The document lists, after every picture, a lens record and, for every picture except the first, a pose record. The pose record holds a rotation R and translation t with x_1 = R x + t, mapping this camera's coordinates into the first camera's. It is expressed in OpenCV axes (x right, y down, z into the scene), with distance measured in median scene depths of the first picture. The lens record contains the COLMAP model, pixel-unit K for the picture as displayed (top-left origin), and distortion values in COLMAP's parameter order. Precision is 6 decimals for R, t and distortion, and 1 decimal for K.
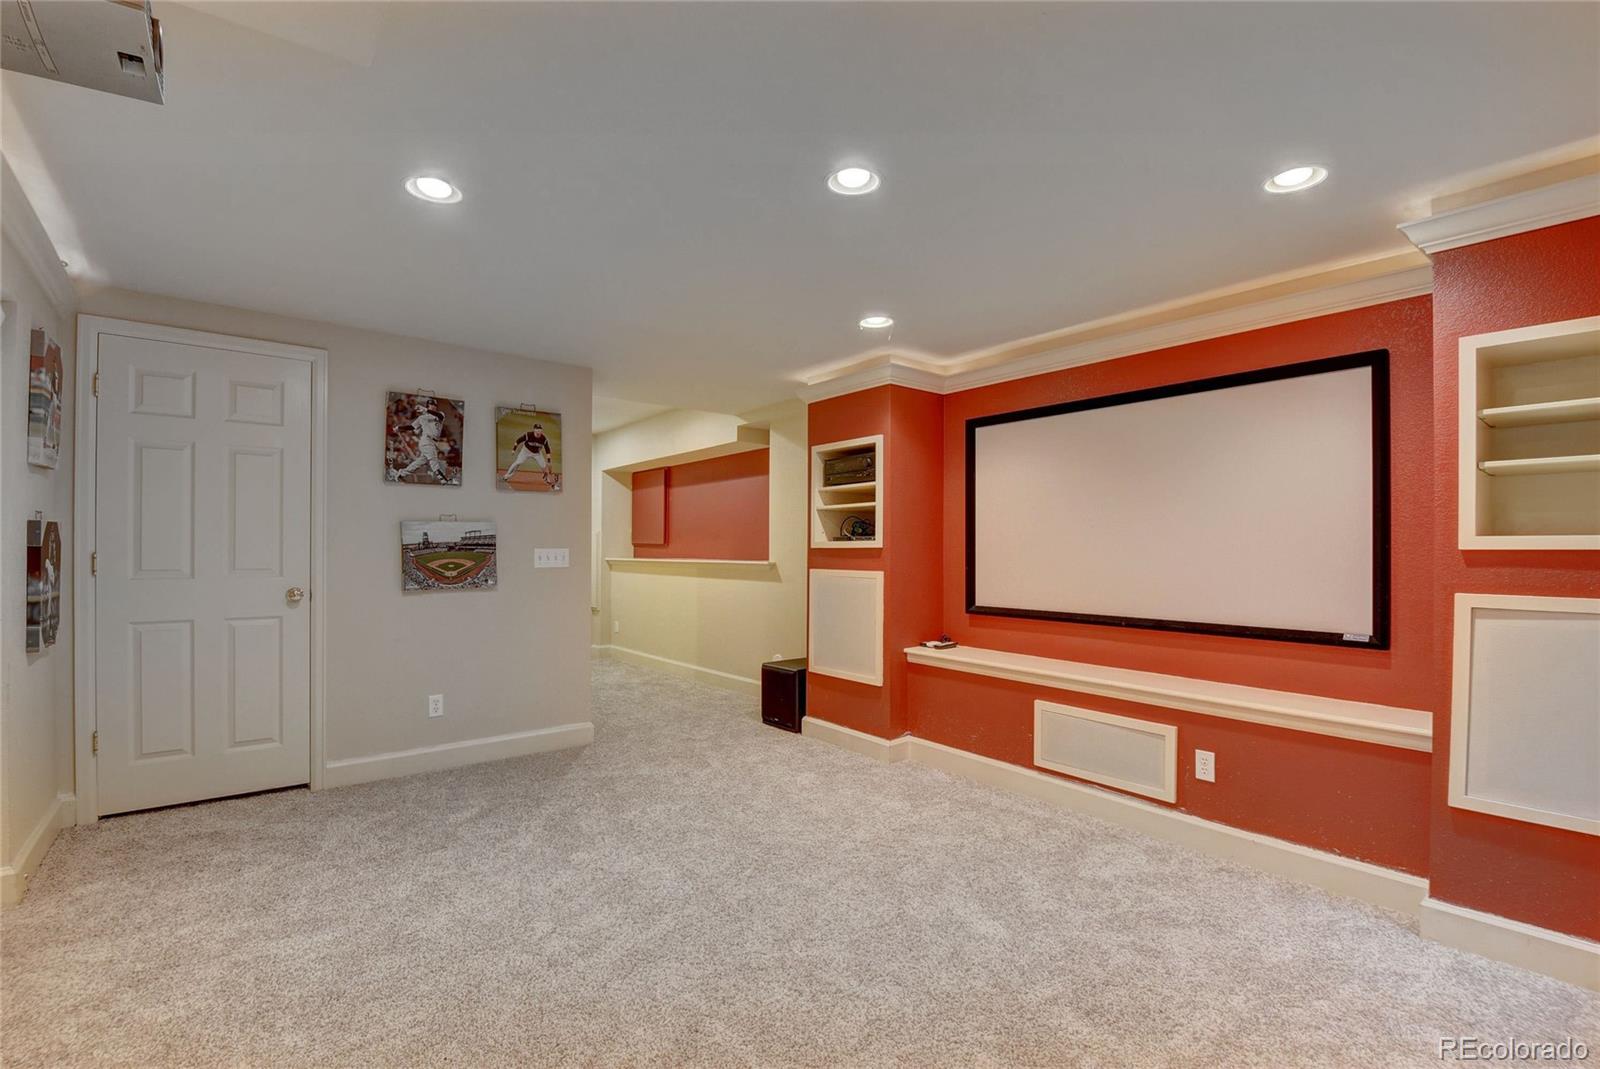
lens RADIAL K [[710.3, 0, 795.9], [0, 710.3, 543.7], [0, 0, 1]] dist [-0.022667, -0.002247]
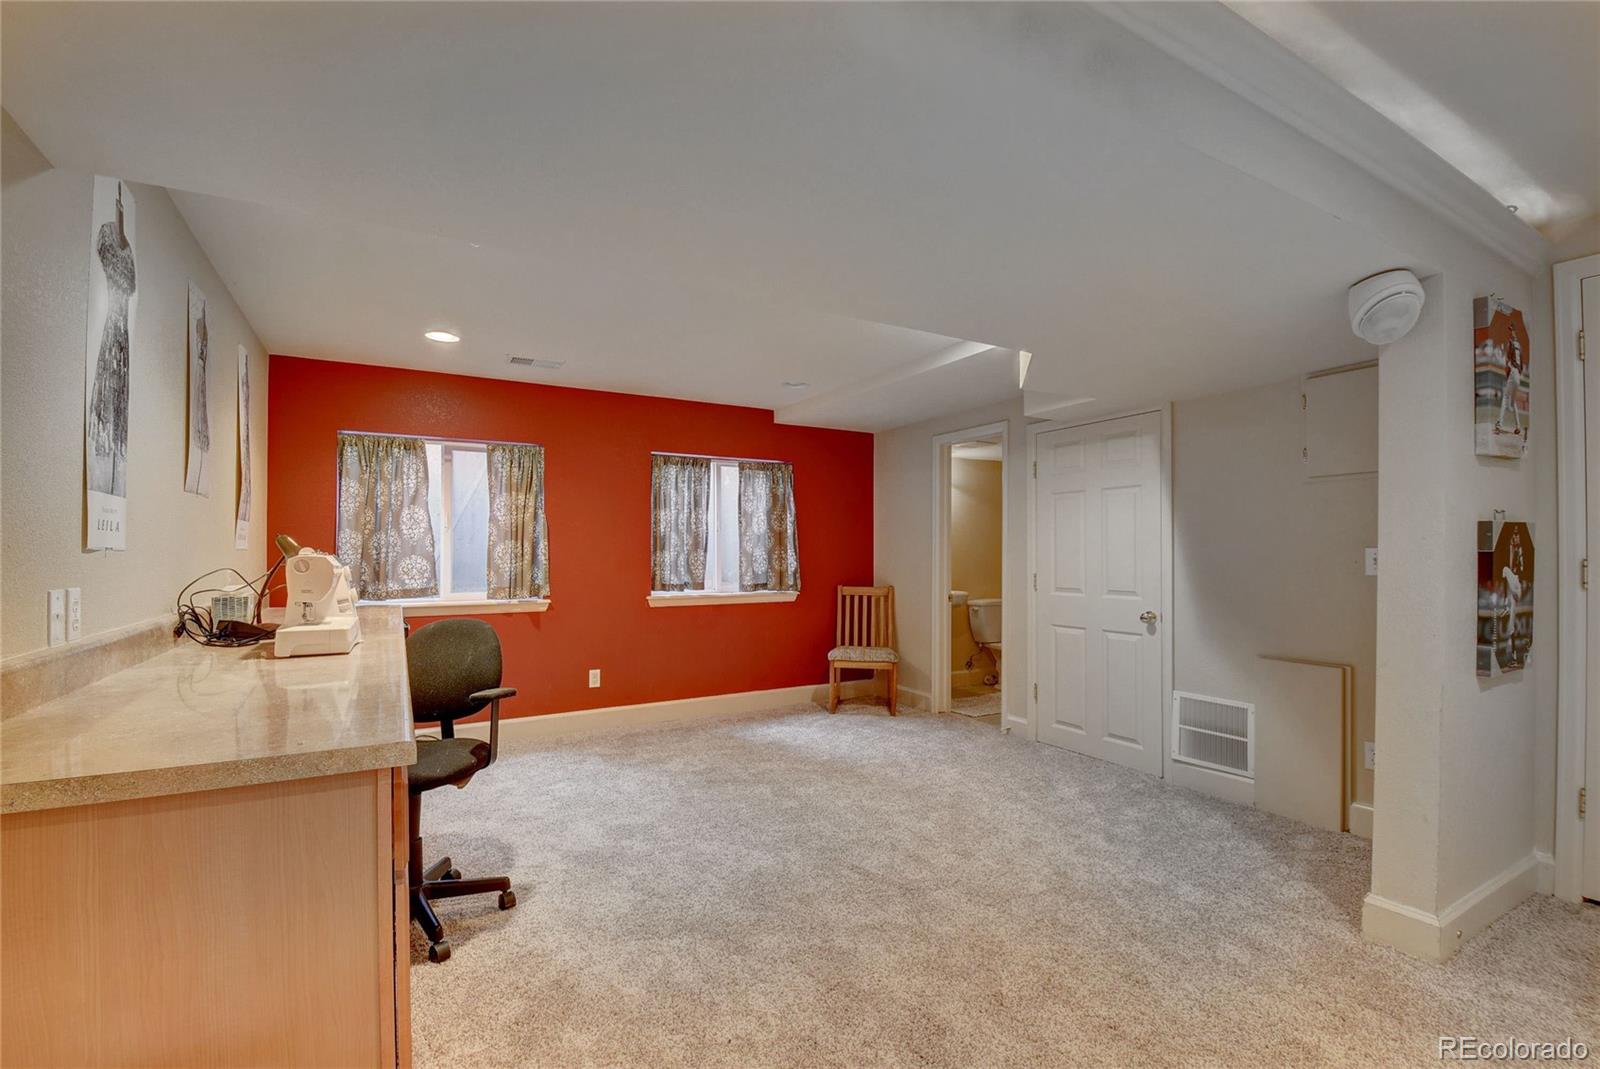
lens RADIAL K [[710.3, 0, 796.1], [0, 710.3, 550.4], [0, 0, 1]] dist [-0.022667, -0.002247]
pose [[-0.167478, -0.005106, -0.985863, -0.114139], [0.005785, 0.999964, -0.006162, 0.002381], [0.985859, -0.006735, -0.167442, 0.288732]]
